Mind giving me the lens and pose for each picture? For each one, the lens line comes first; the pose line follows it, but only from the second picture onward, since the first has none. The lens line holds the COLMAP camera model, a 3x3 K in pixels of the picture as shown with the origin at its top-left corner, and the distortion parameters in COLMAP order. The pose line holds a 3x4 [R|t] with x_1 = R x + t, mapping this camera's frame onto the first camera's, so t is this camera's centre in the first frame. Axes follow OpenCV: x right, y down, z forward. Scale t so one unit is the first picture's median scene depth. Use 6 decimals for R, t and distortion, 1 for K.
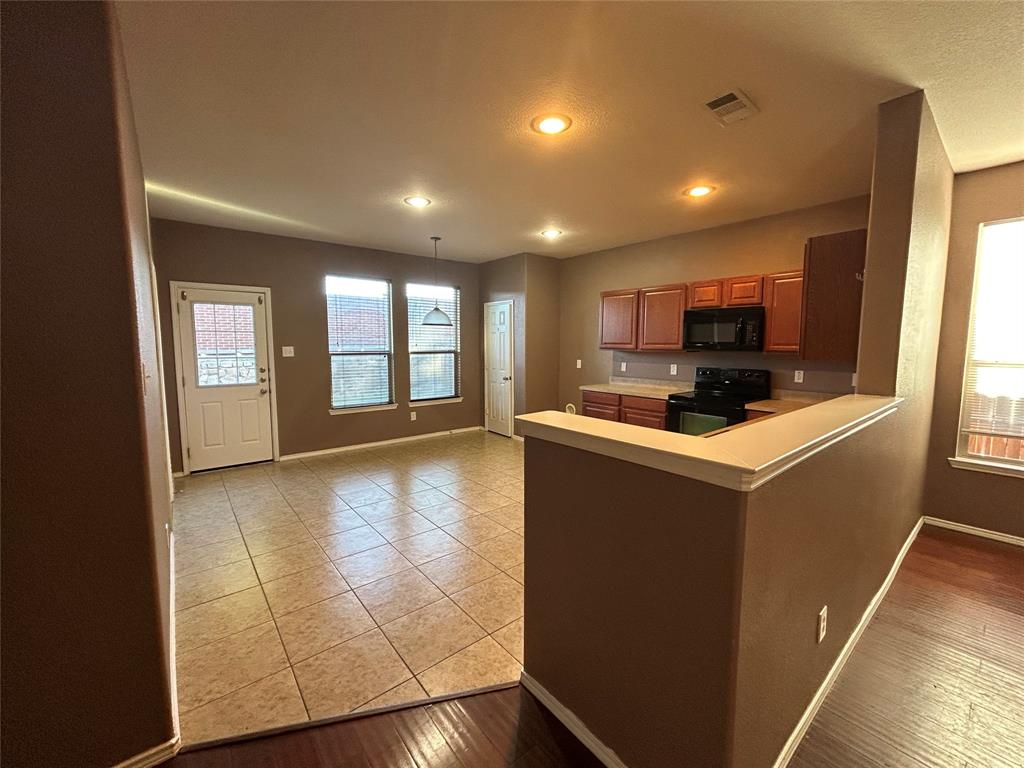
lens RADIAL K [[414.4, 0, 512.0], [0, 414.4, 384.0], [0, 0, 1]] dist [0.000878, -0.000104]
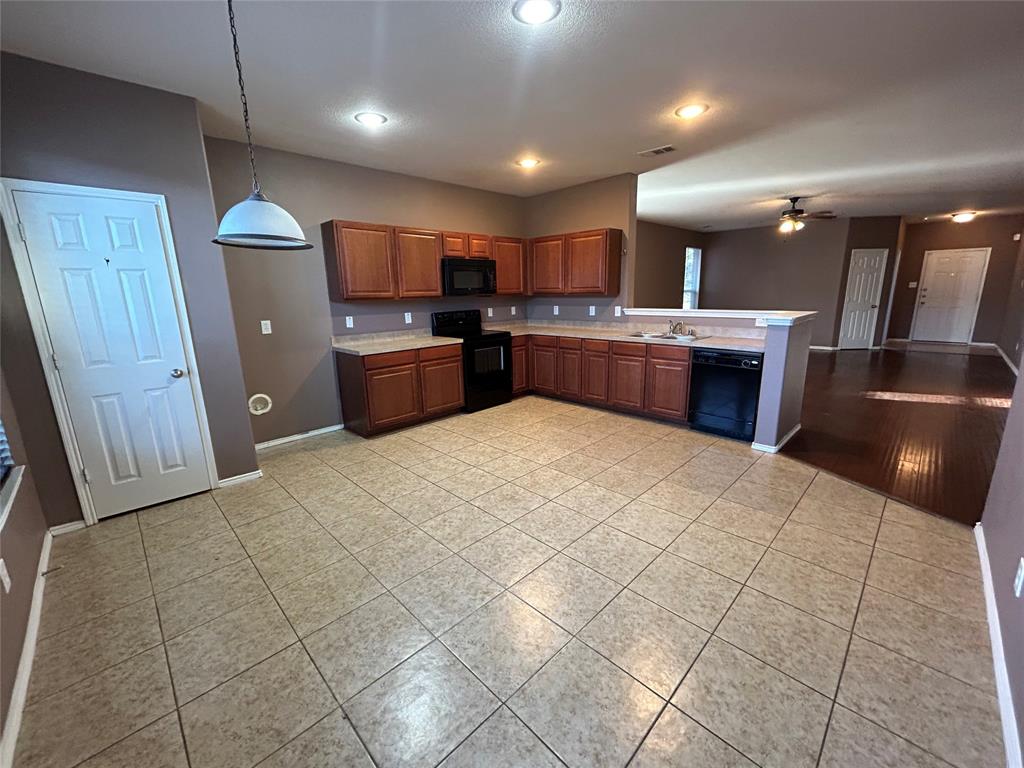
lens RADIAL K [[414.4, 0, 512.0], [0, 414.4, 384.0], [0, 0, 1]] dist [0.000878, -0.000104]
pose [[-0.093505, -0.218999, 0.971234, -0.718528], [0.123108, 0.965479, 0.229553, -0.090759], [-0.987978, 0.141031, -0.063317, 0.970118]]
